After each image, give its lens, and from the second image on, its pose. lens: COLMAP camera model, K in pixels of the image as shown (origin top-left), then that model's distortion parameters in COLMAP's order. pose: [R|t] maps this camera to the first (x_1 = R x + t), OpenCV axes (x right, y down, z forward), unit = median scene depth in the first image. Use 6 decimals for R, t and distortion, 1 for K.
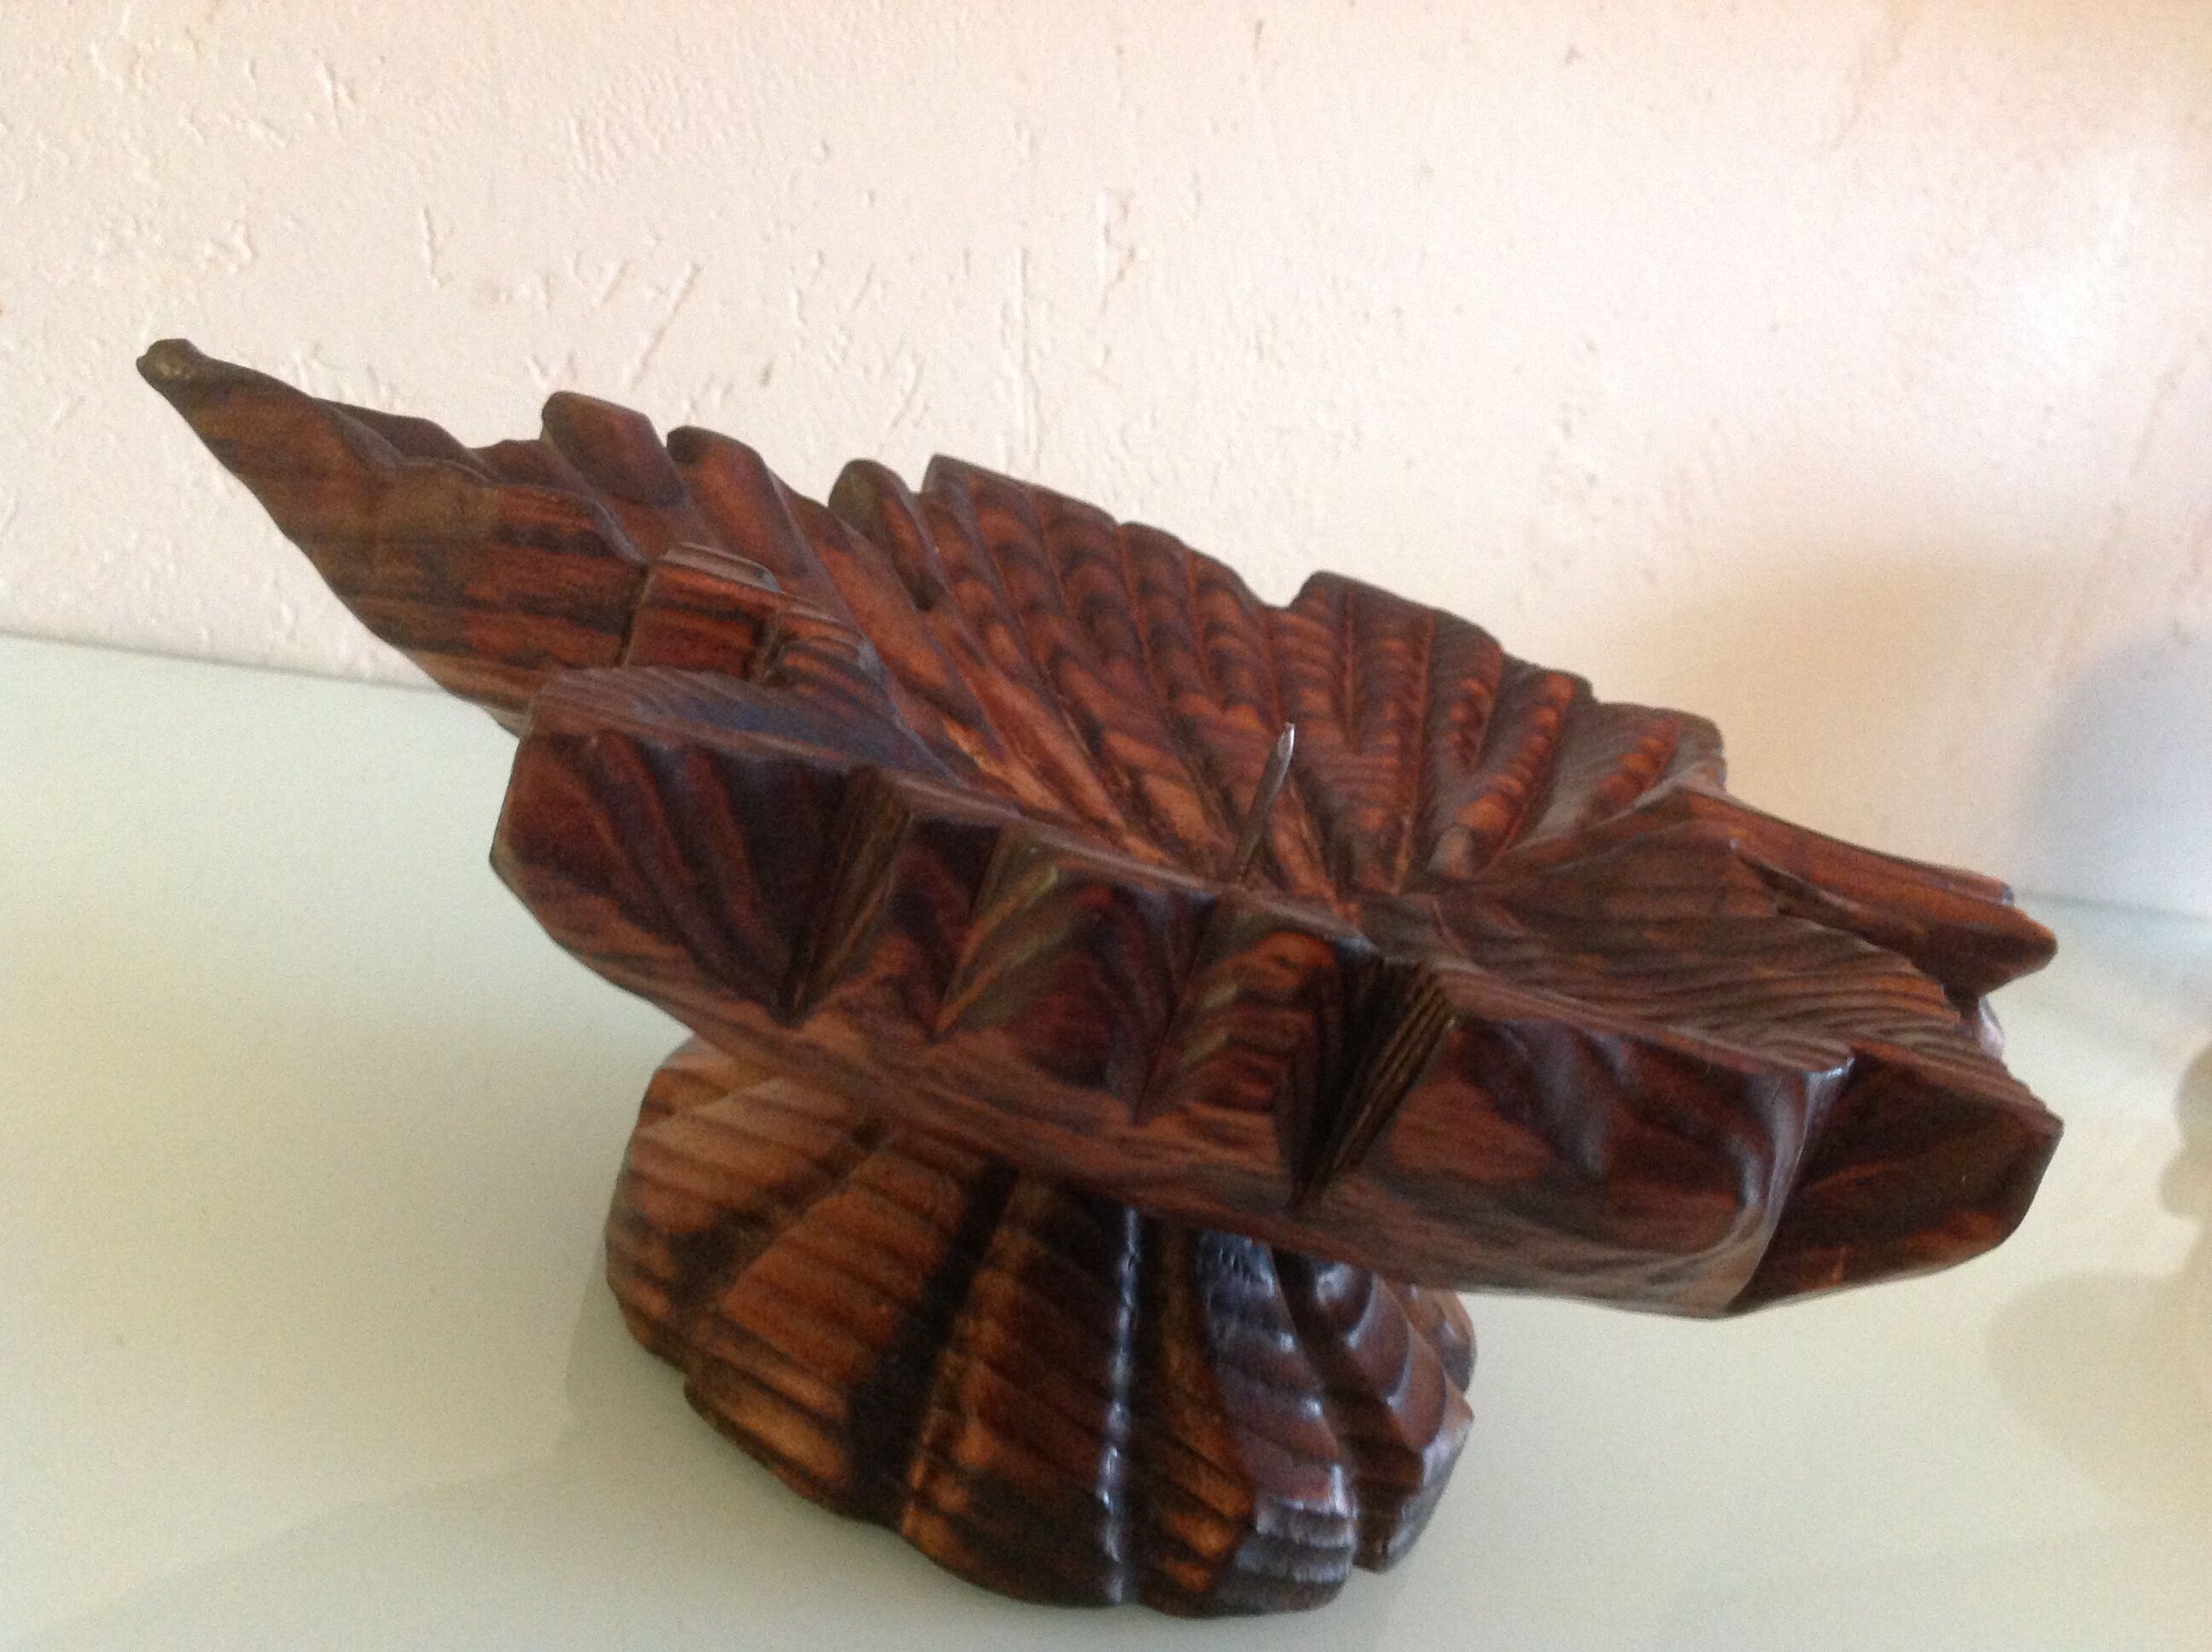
lens RADIAL K [[2180.0, 0, 1108.8], [0, 2180.0, 835.2], [0, 0, 1]] dist [0.137082, -0.354124]
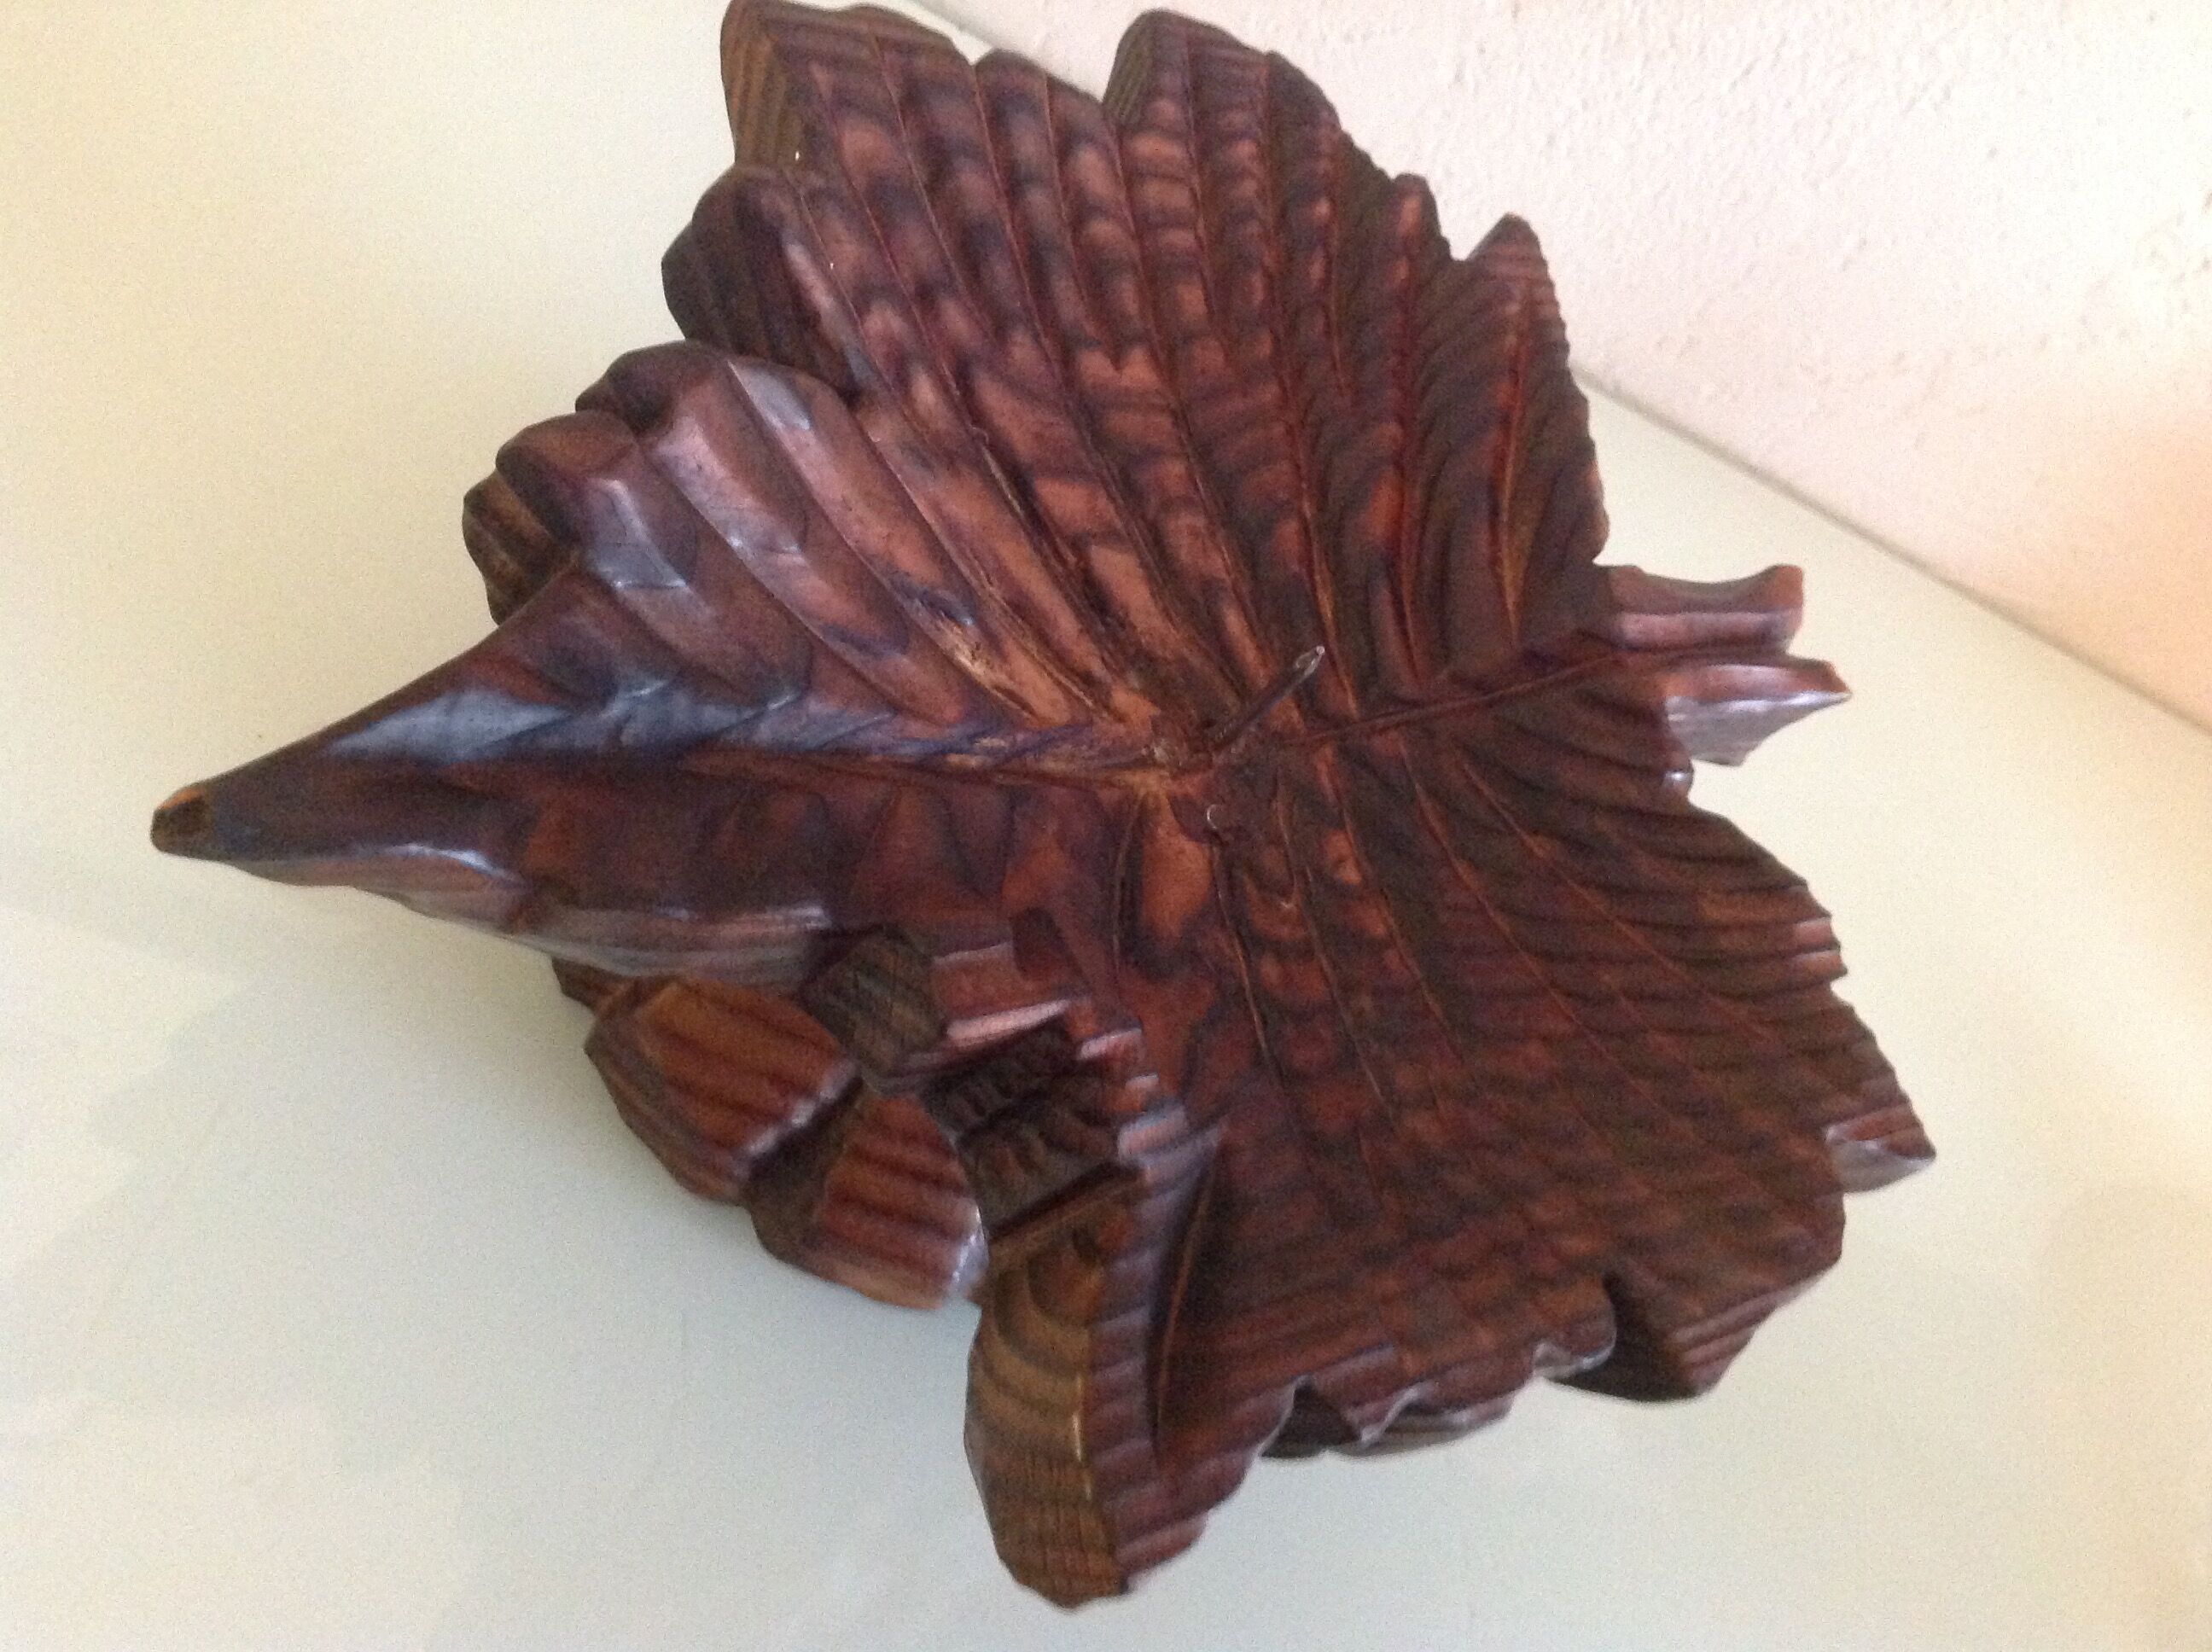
lens RADIAL K [[2180.0, 0, 1108.8], [0, 2180.0, 835.2], [0, 0, 1]] dist [0.137082, -0.354124]
pose [[0.908828, -0.198546, 0.366895, -0.354091], [-0.151606, 0.662157, 0.733869, -0.654724], [-0.388649, -0.722584, 0.571686, 0.393991]]
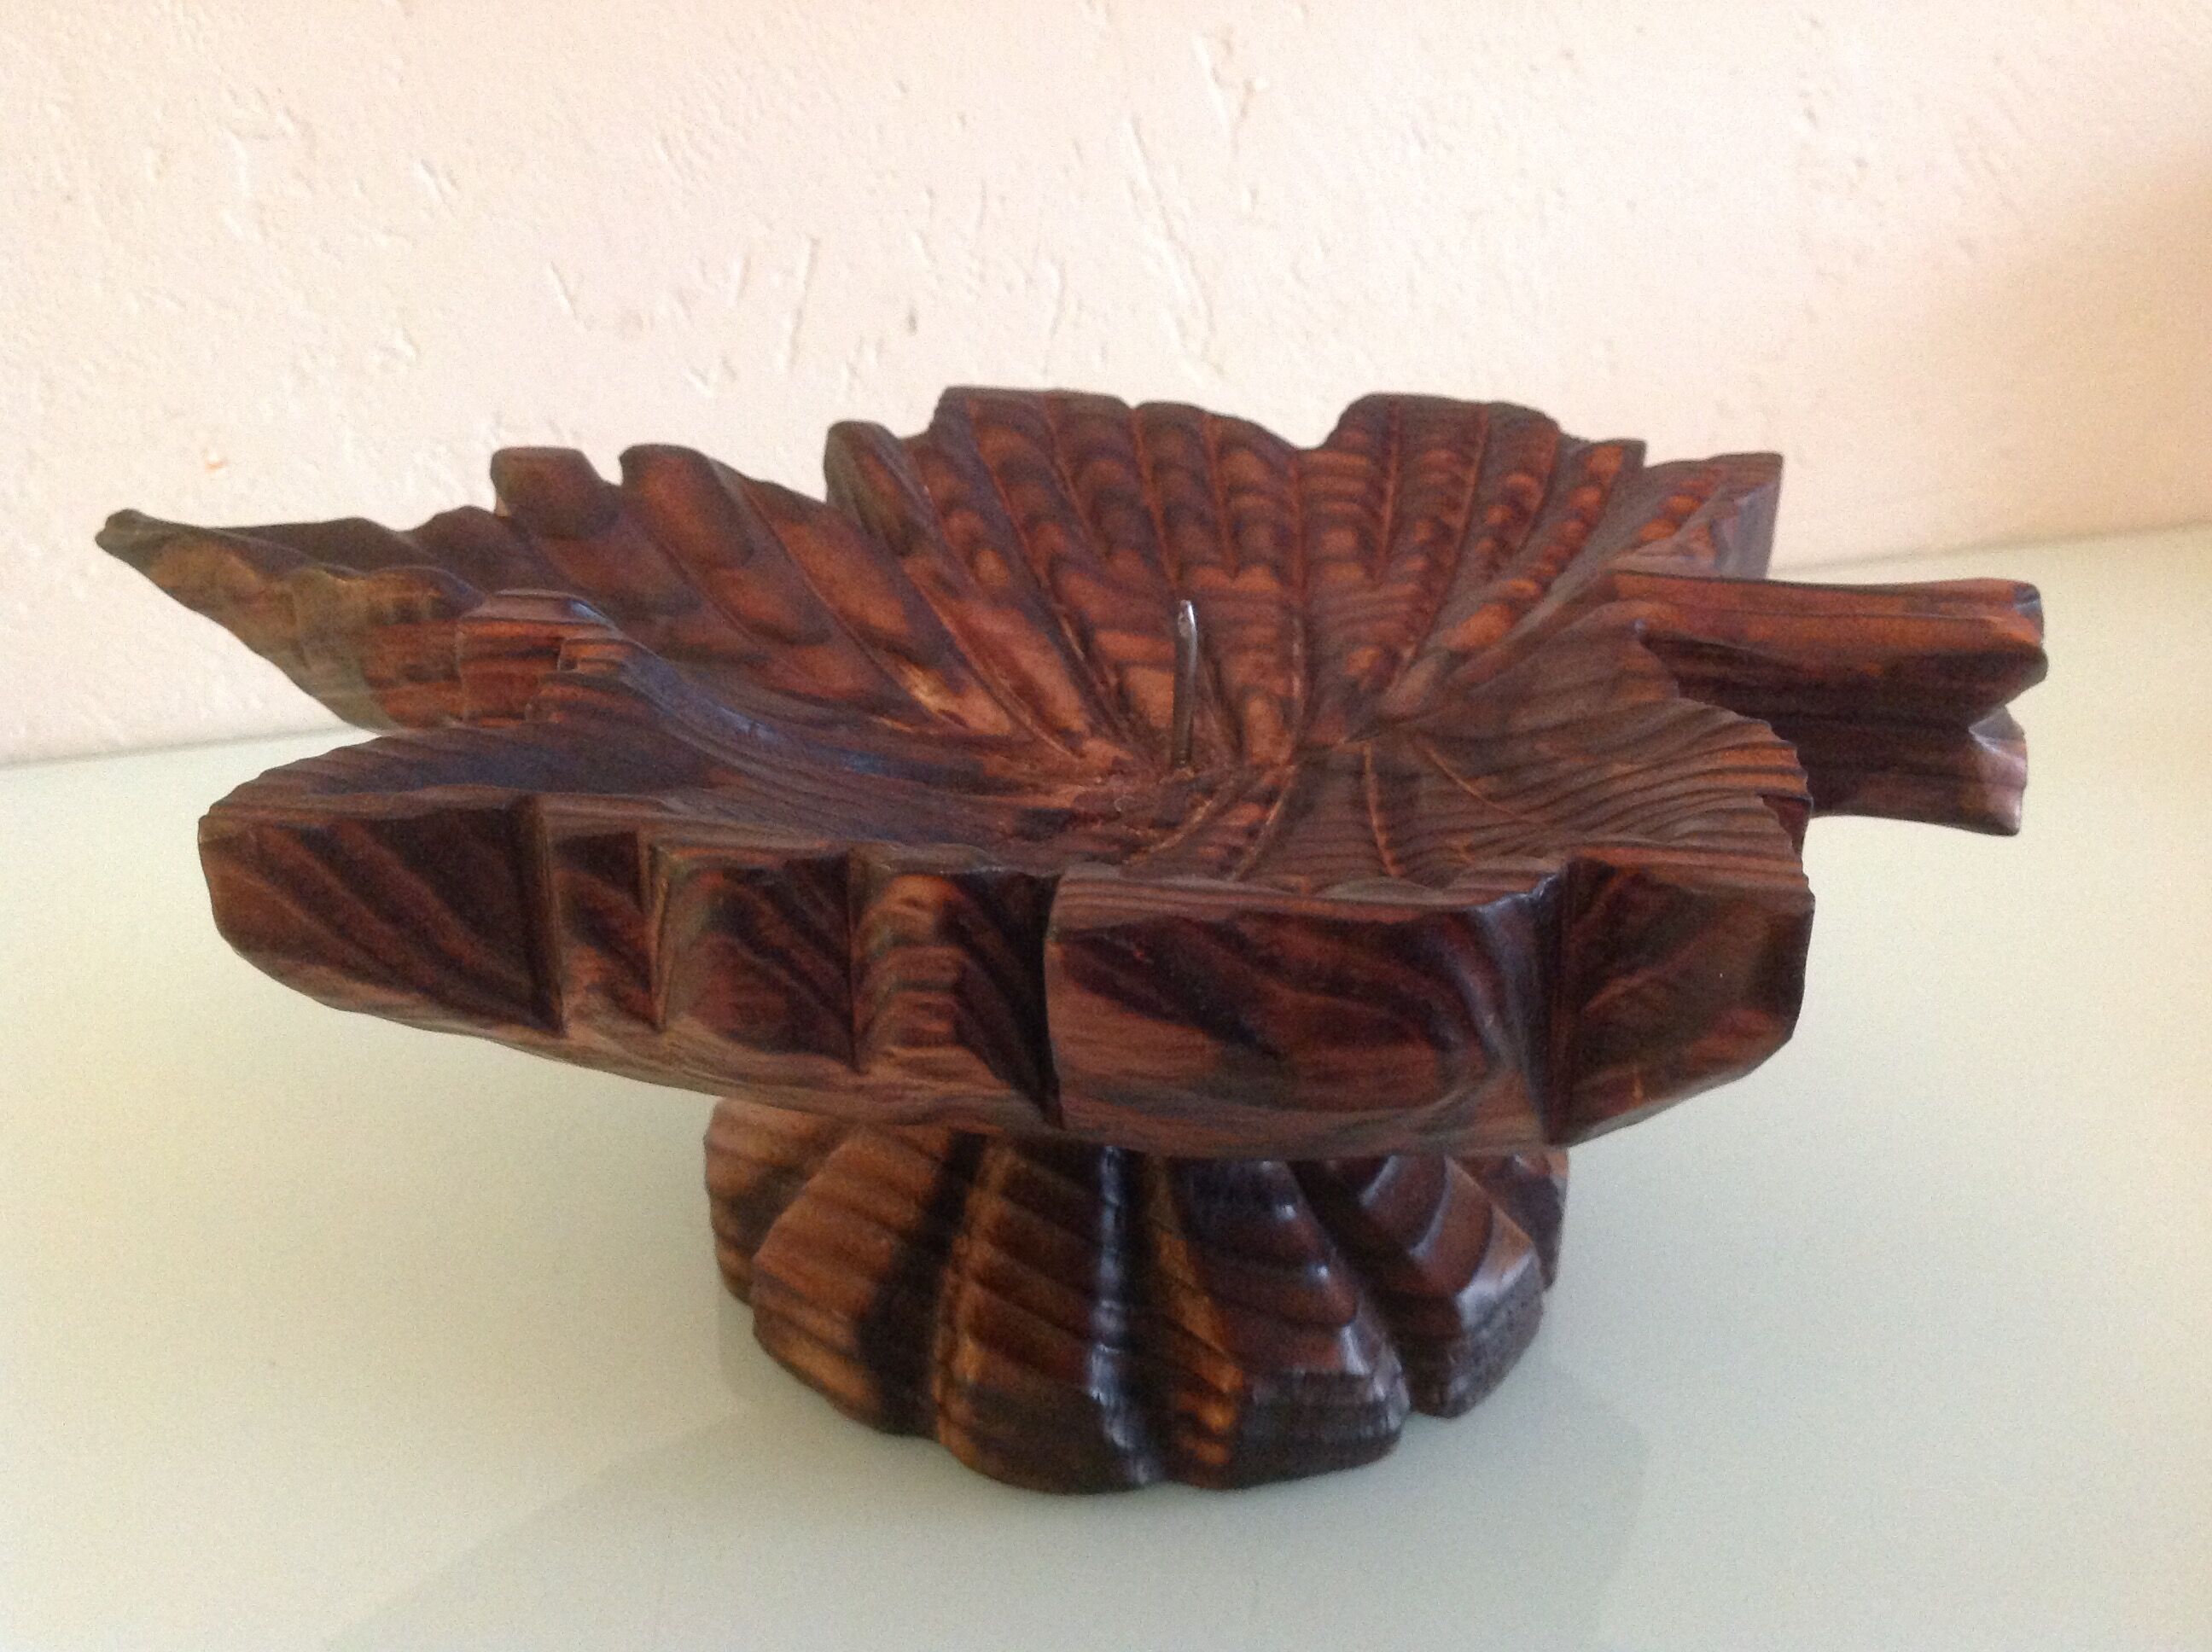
lens RADIAL K [[2180.0, 0, 1108.8], [0, 2180.0, 835.2], [0, 0, 1]] dist [0.137082, -0.354124]
pose [[0.930102, -0.194491, -0.311583, 0.317759], [0.218238, 0.974952, 0.042891, 0.001945], [0.295436, -0.107892, 0.949251, 0.039637]]
